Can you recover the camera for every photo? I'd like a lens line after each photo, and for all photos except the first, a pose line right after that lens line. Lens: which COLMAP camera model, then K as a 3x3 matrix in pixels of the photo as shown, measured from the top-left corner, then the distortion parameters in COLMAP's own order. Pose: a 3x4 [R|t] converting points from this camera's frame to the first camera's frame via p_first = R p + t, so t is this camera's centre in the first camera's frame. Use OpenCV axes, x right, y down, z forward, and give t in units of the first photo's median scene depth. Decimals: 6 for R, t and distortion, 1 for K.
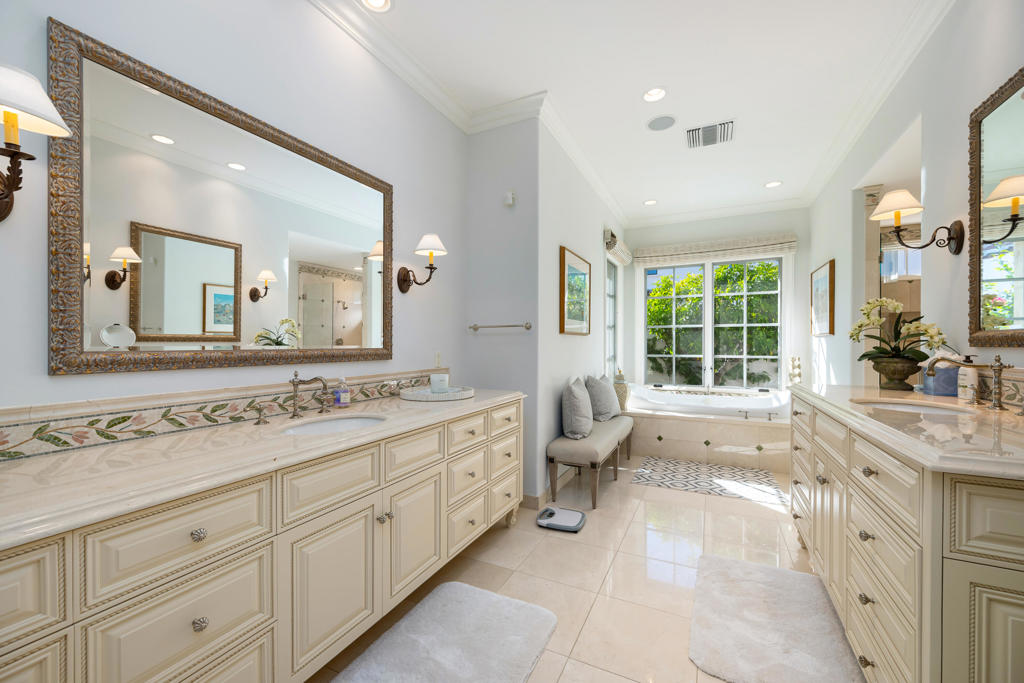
lens RADIAL K [[401.3, 0, 511.7], [0, 401.3, 346.0], [0, 0, 1]] dist [0.001863, -0.000053]
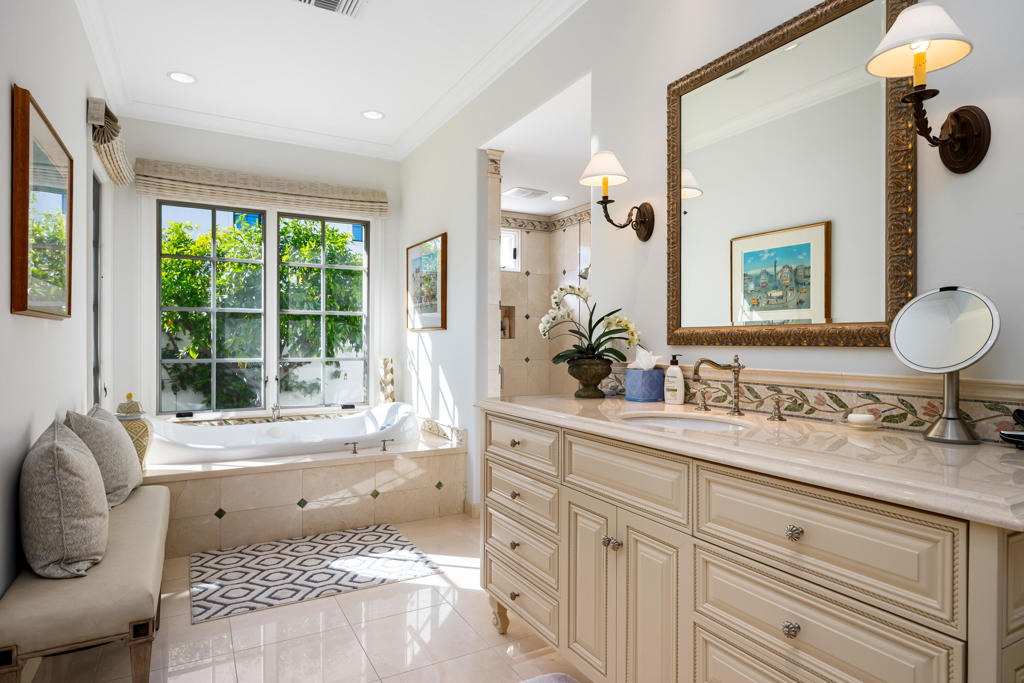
lens RADIAL K [[582.1, 0, 512.0], [0, 582.1, 341.5], [0, 0, 1]] dist [0.005278, 0.002476]
pose [[0.575643, 0.000058, 0.817701, -0.059477], [0.001079, 0.999999, -0.000831, -0.002628], [-0.817700, 0.001361, 0.575643, 0.262069]]
